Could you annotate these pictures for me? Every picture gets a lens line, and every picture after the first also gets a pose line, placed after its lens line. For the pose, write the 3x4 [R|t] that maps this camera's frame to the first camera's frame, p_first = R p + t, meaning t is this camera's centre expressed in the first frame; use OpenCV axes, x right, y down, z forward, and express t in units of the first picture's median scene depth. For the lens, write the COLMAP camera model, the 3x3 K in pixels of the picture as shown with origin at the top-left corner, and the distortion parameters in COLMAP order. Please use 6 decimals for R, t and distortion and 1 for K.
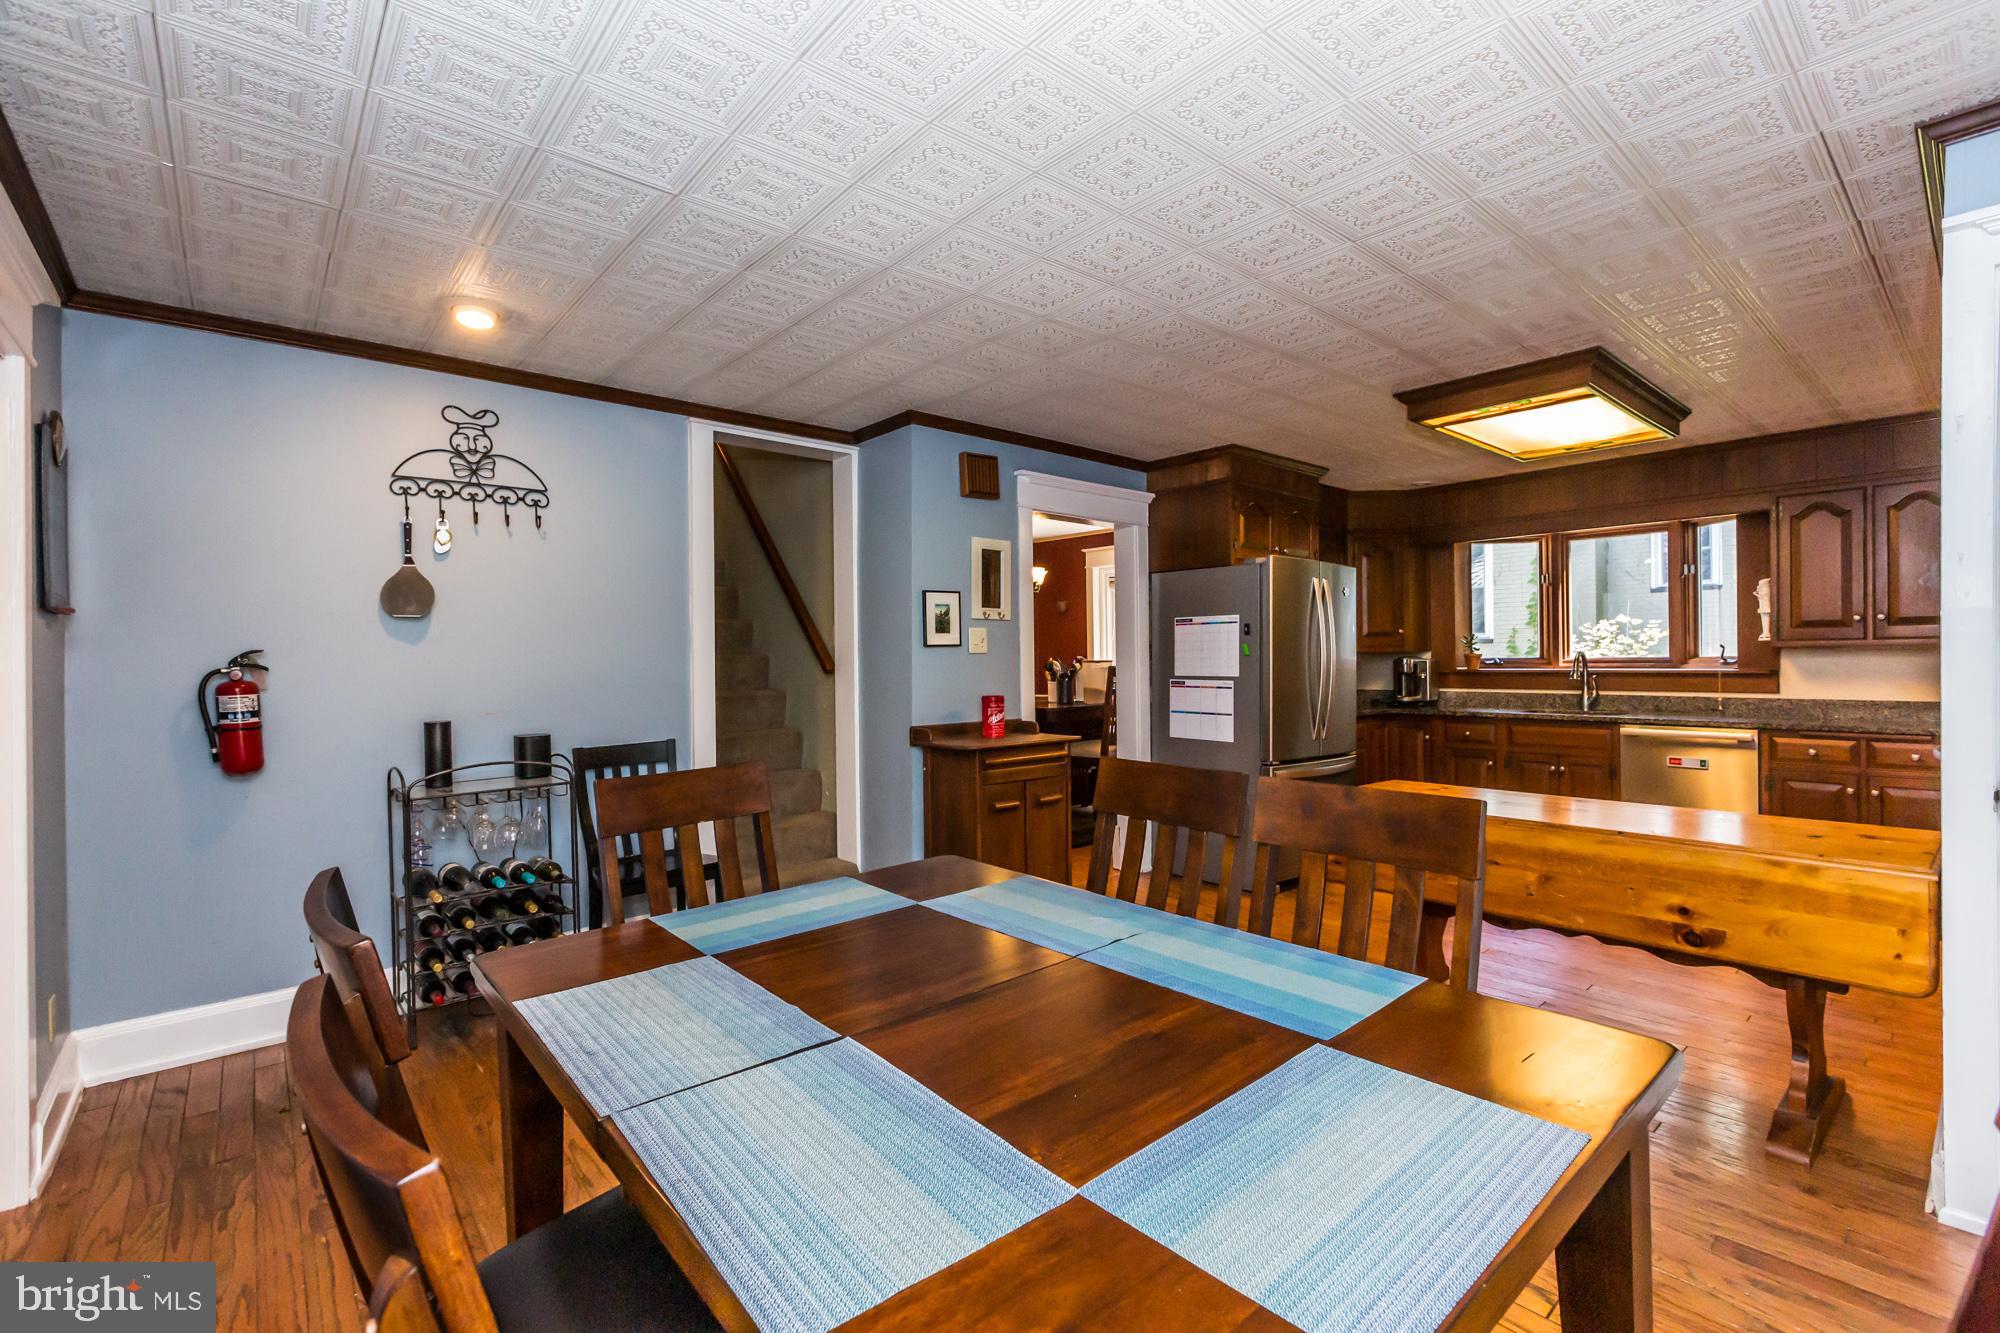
lens RADIAL K [[889.8, 0, 1000.0], [0, 889.8, 666.5], [0, 0, 1]] dist [0.000231, -0.000077]
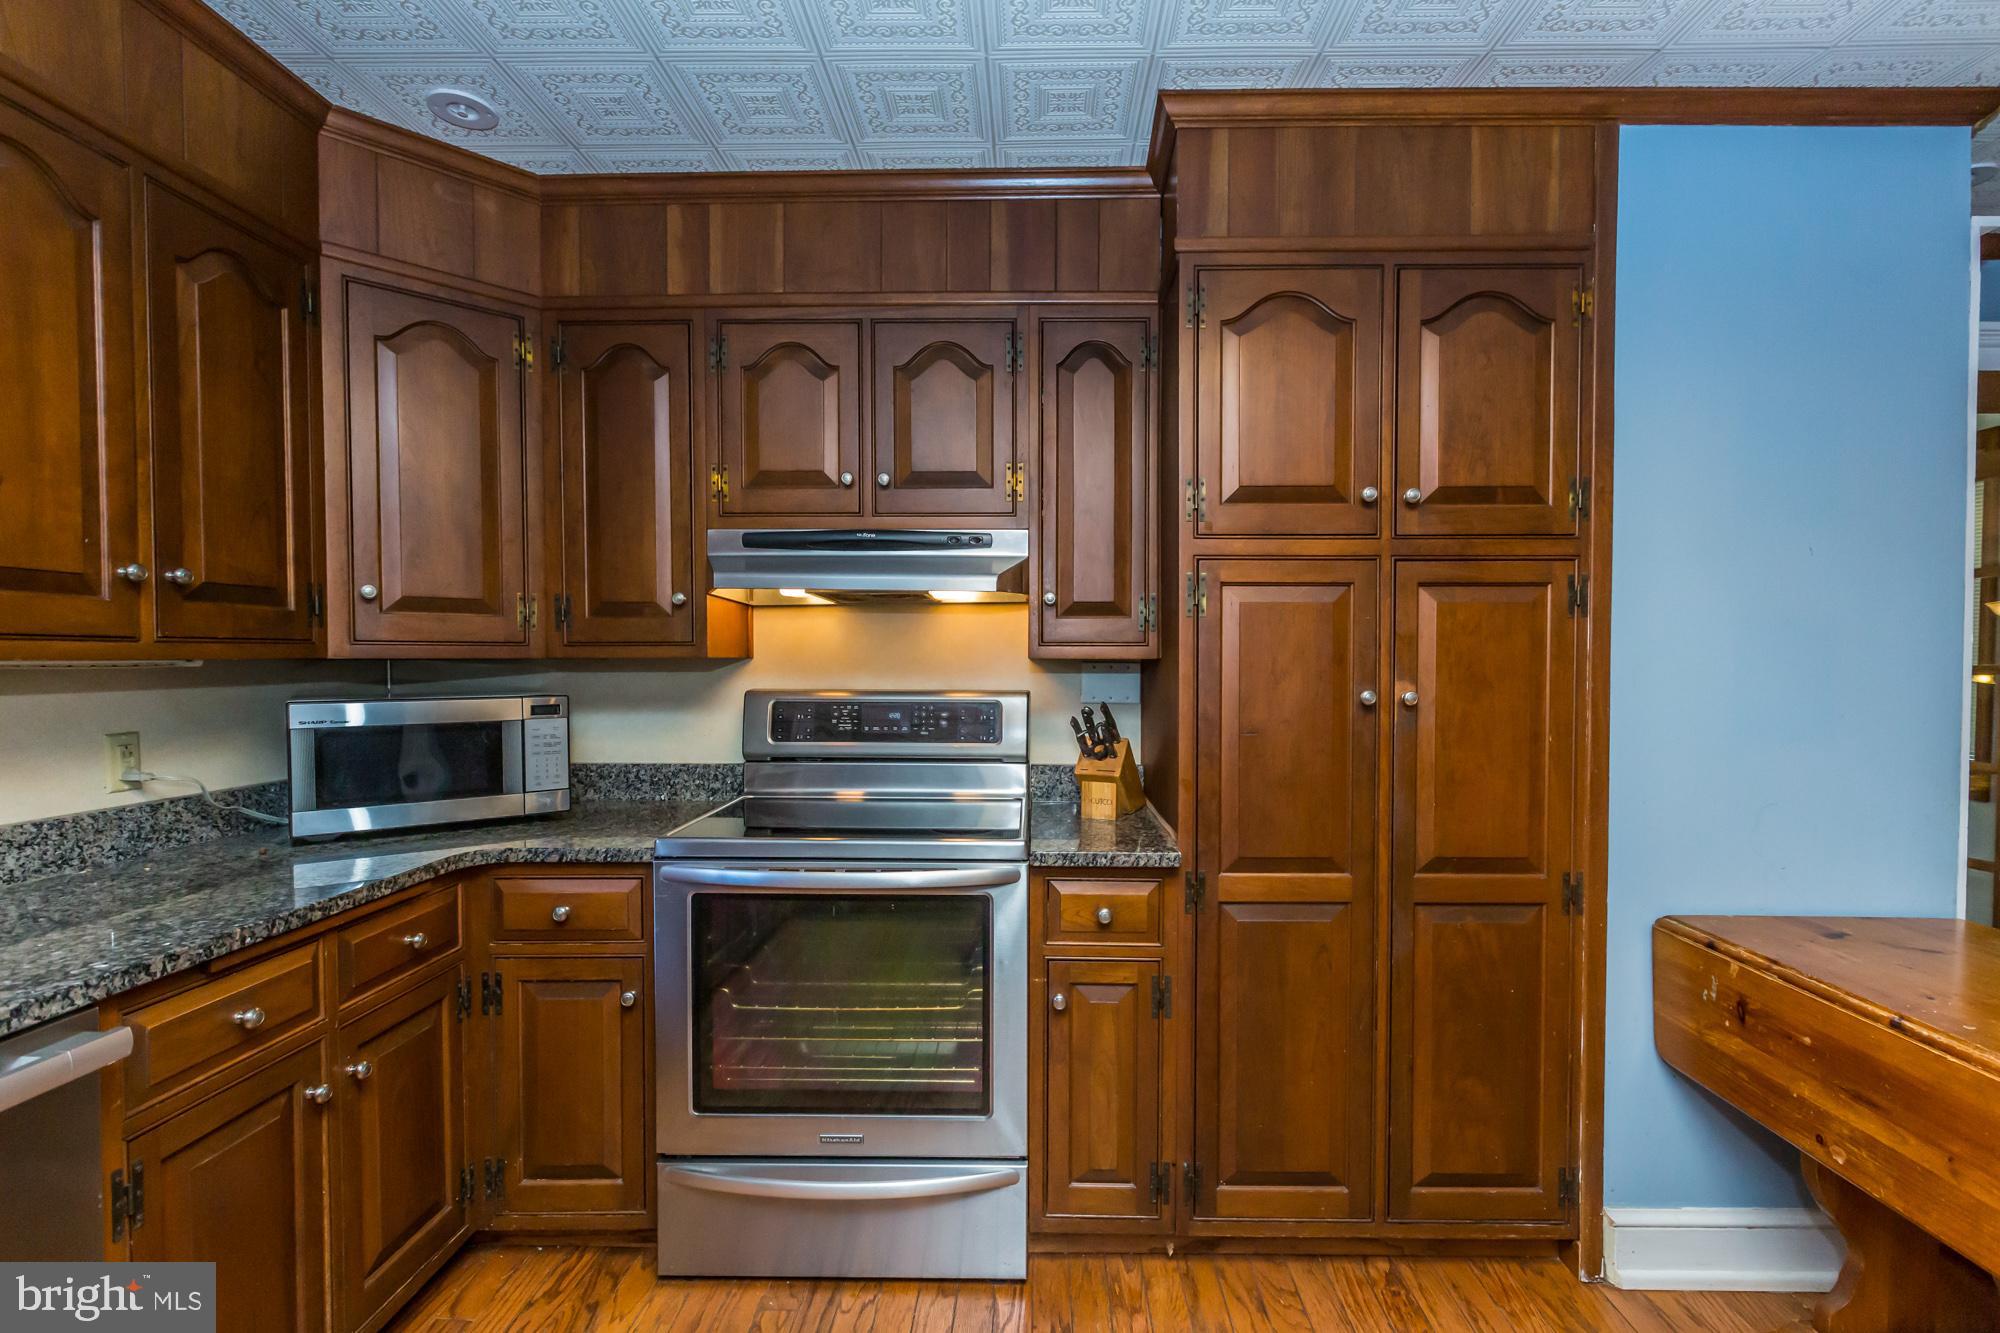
lens RADIAL K [[911.2, 0, 1024.3], [0, 911.2, 679.9], [0, 0, 1]] dist [-0.002257, -0.000393]
pose [[-0.746833, -0.011617, 0.664910, 0.454791], [0.009159, 0.999573, 0.027751, -0.019452], [-0.664948, 0.026815, -0.746408, 0.919650]]
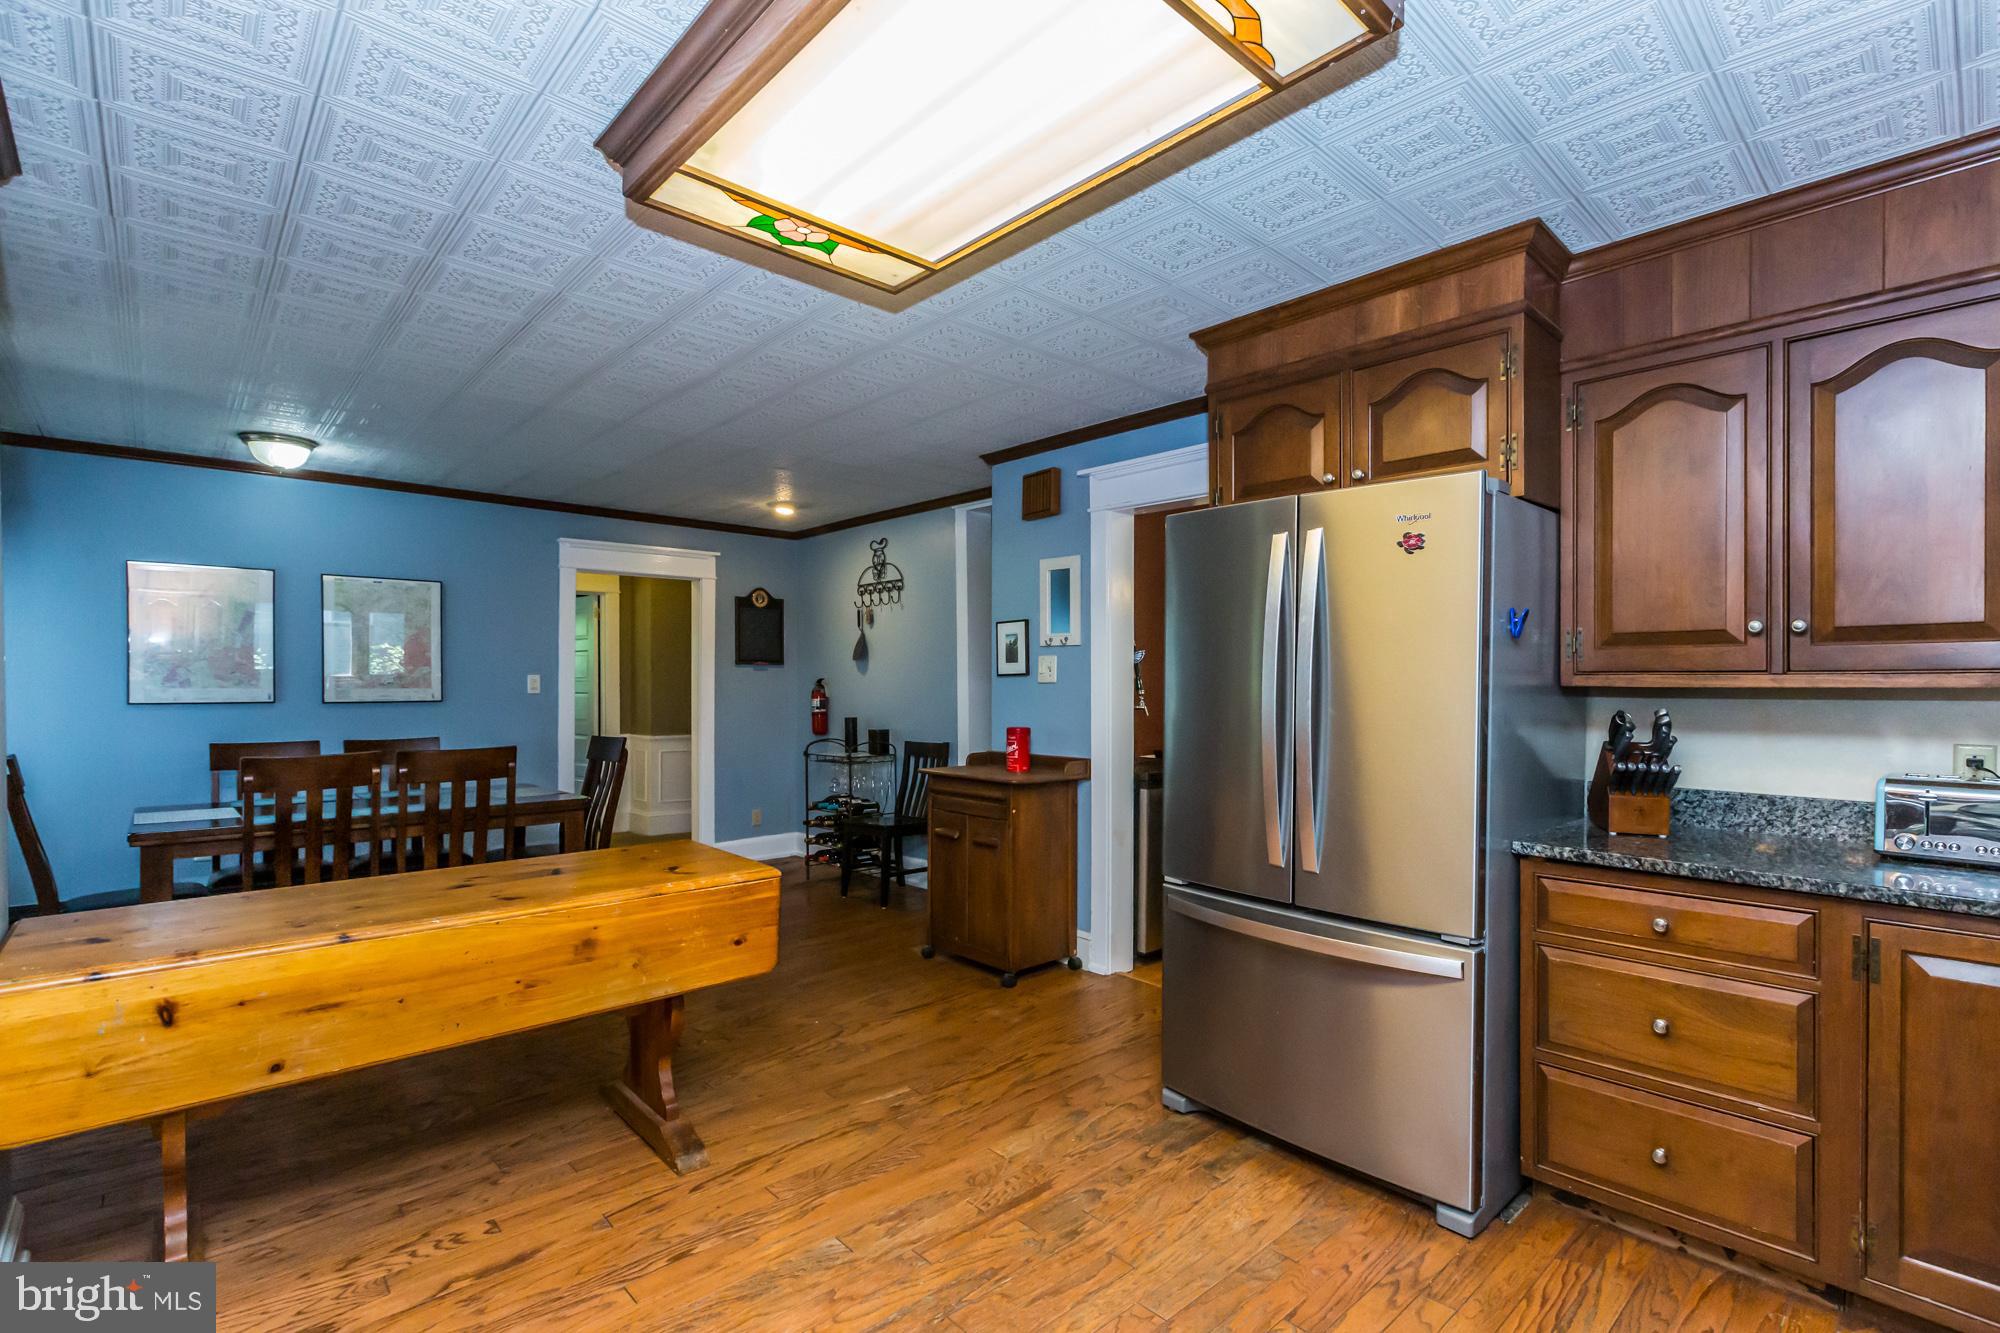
lens RADIAL K [[917.9, 0, 1006.7], [0, 917.9, 685.4], [0, 0, 1]] dist [-0.000715, -0.000263]
pose [[0.034801, 0.013564, -0.999302, 0.822900], [-0.010524, 0.999857, 0.013205, -0.021265], [0.999339, 0.010057, 0.034939, 0.807259]]
